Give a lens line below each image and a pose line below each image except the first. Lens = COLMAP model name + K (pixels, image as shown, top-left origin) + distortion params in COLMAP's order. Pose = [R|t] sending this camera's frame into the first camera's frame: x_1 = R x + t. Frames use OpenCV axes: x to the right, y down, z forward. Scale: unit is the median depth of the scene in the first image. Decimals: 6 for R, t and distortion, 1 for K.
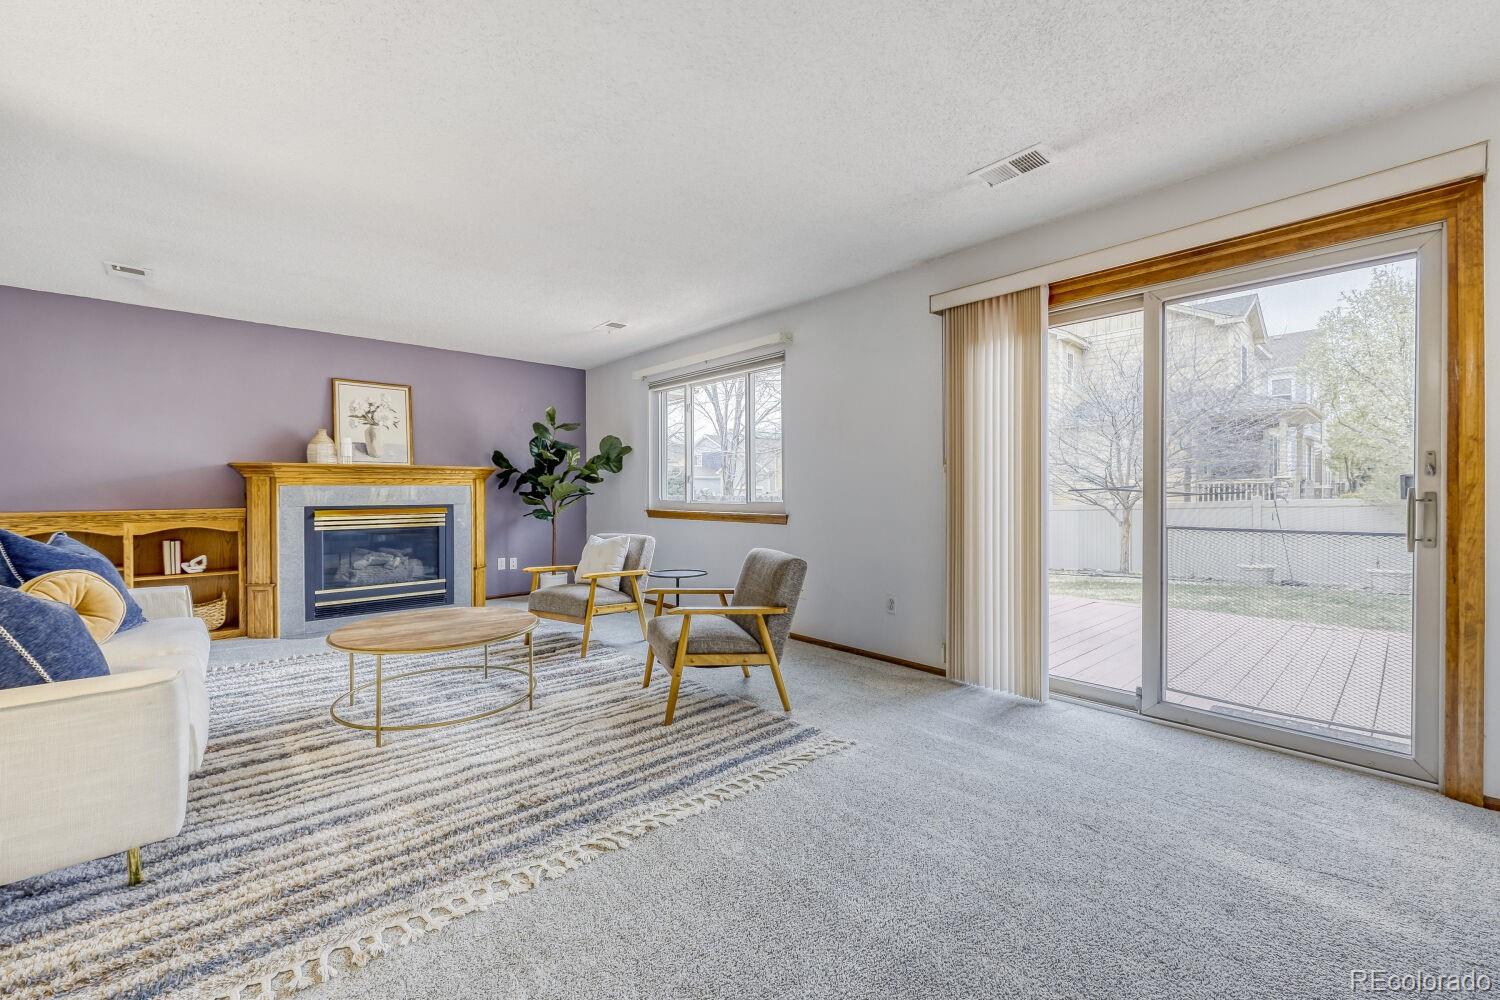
lens RADIAL K [[605.0, 0, 744.0], [0, 605.0, 495.5], [0, 0, 1]] dist [-0.000325, 0.000111]
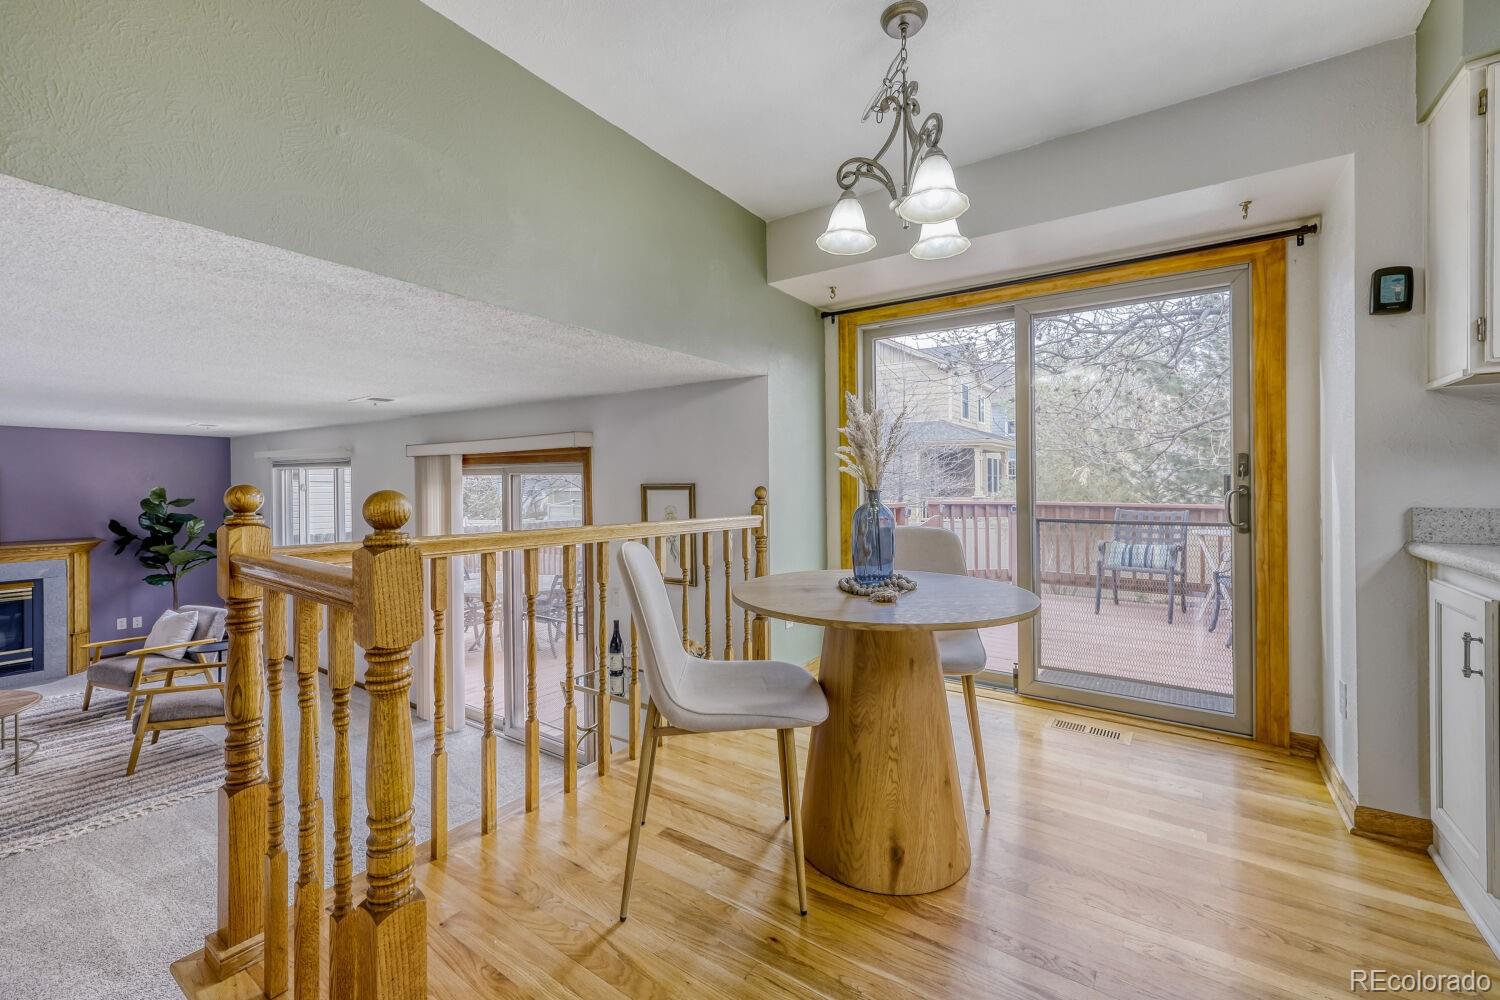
lens RADIAL K [[611.8, 0, 752.2], [0, 611.8, 488.9], [0, 0, 1]] dist [0.006030, 0.000430]
pose [[0.970360, 0.000821, 0.241661, 0.512978], [-0.001399, 0.999997, 0.002219, -0.158496], [-0.241659, -0.002491, 0.970358, -0.400649]]
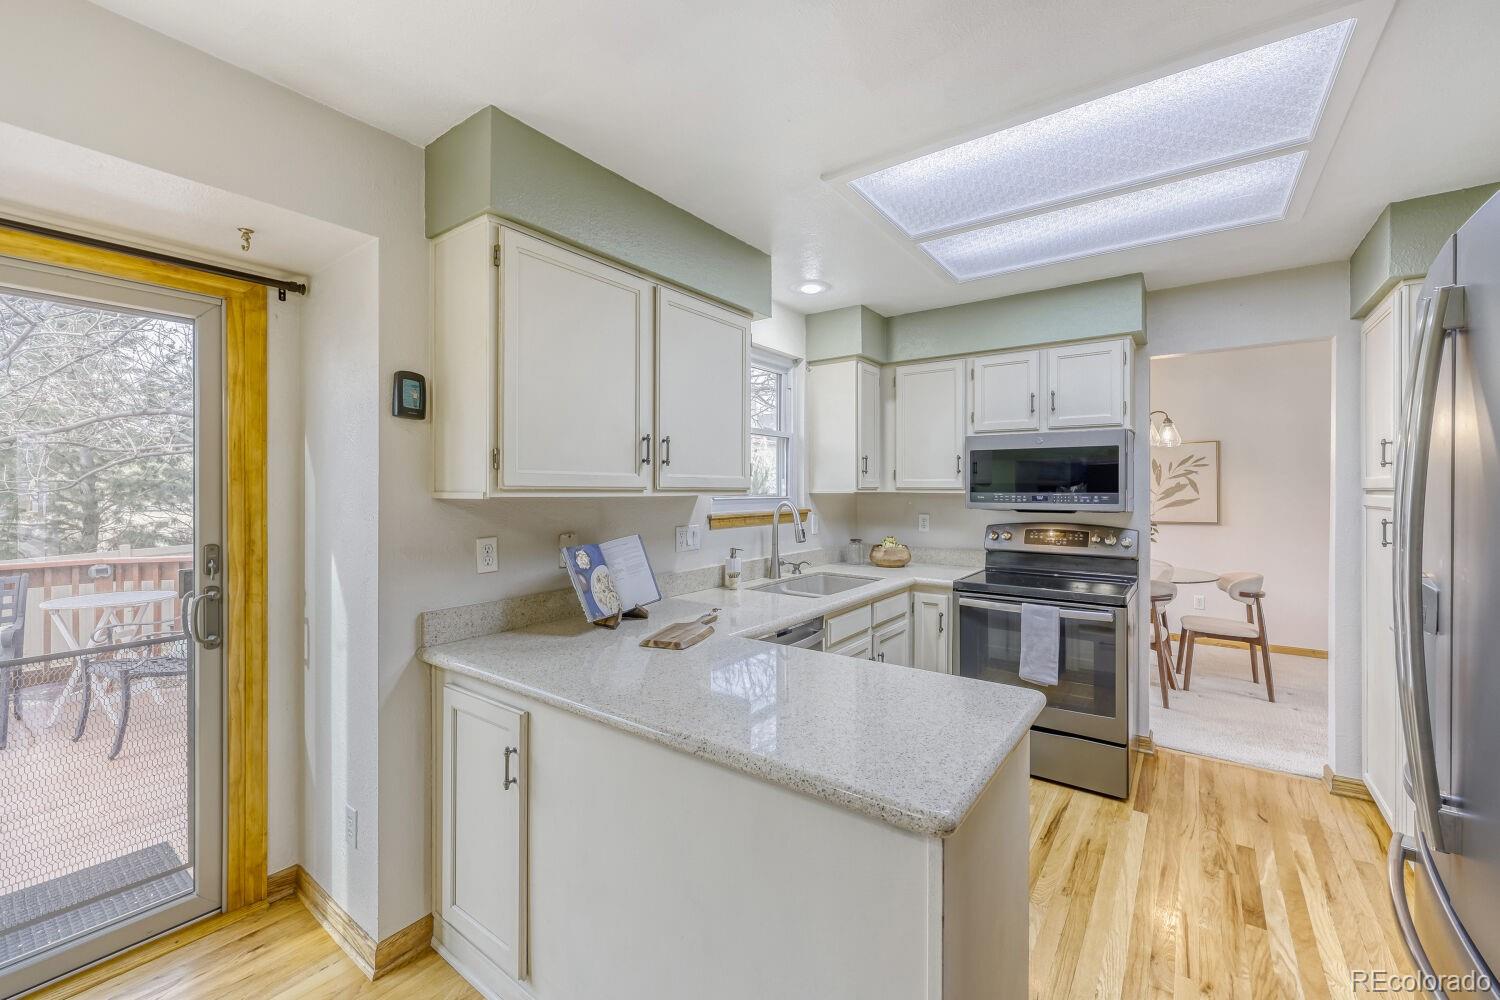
lens RADIAL K [[611.8, 0, 752.2], [0, 611.8, 488.9], [0, 0, 1]] dist [0.006030, 0.000430]
pose [[-0.204701, 0.009601, 0.978777, 0.592522], [0.006034, 0.999945, -0.008546, -0.228085], [-0.978806, 0.004156, -0.204748, -0.233031]]
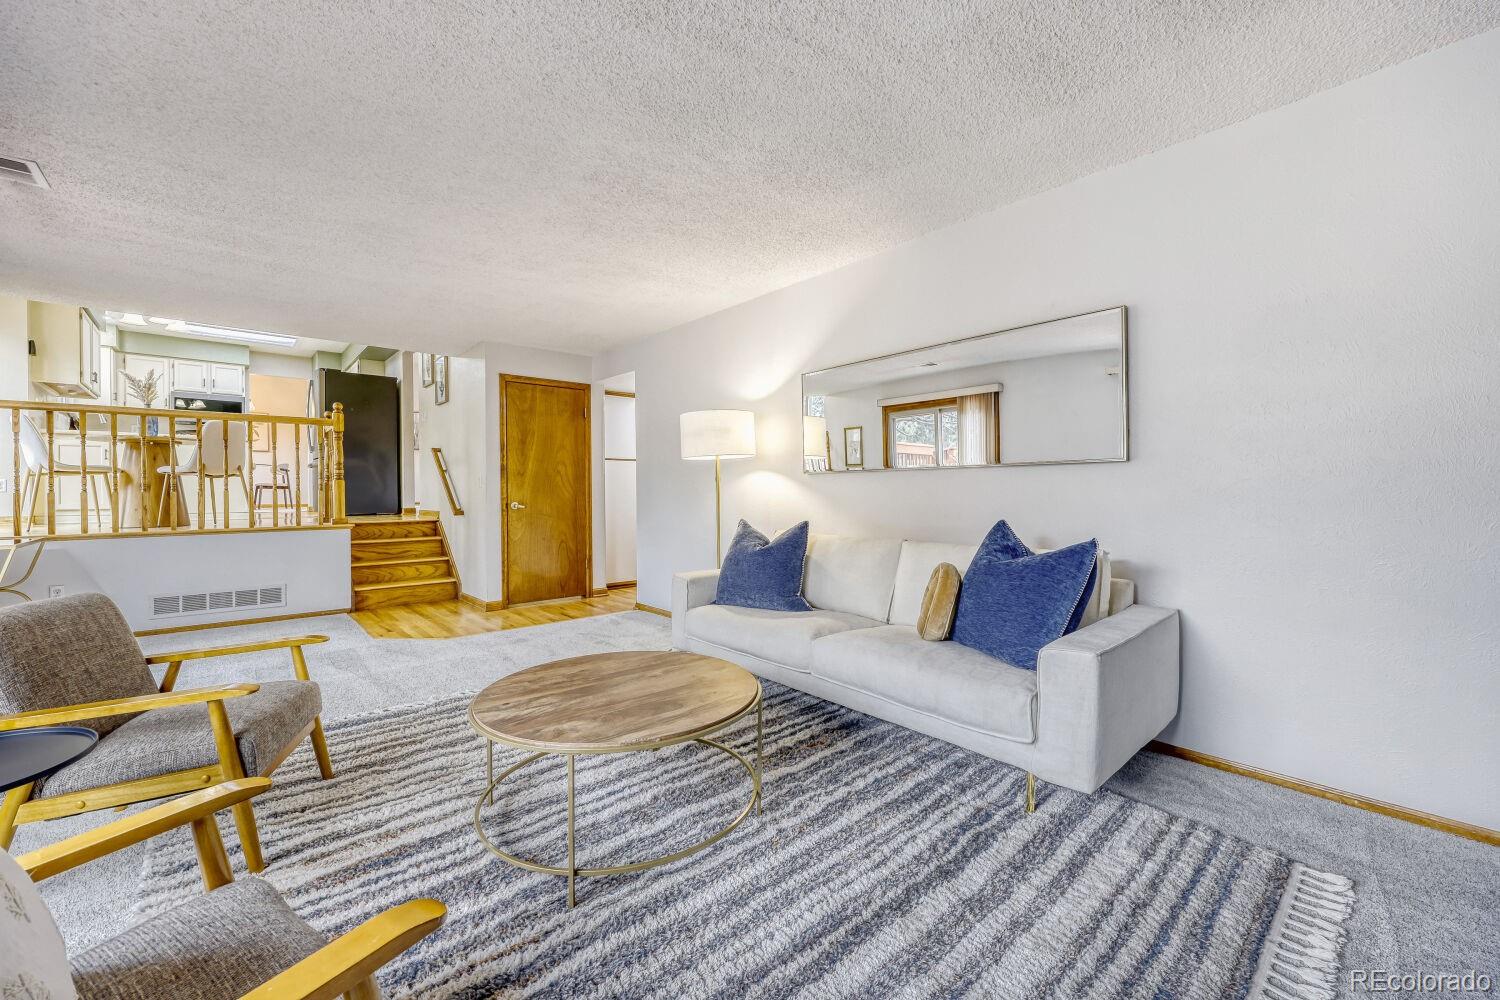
lens RADIAL K [[604.9, 0, 748.0], [0, 604.9, 490.3], [0, 0, 1]] dist [0.000143, 0.000121]
pose [[-0.999596, 0.012218, 0.025673, -0.415229], [0.012341, 0.999913, 0.004637, -0.004927], [-0.025614, 0.004952, -0.999660, 1.024057]]
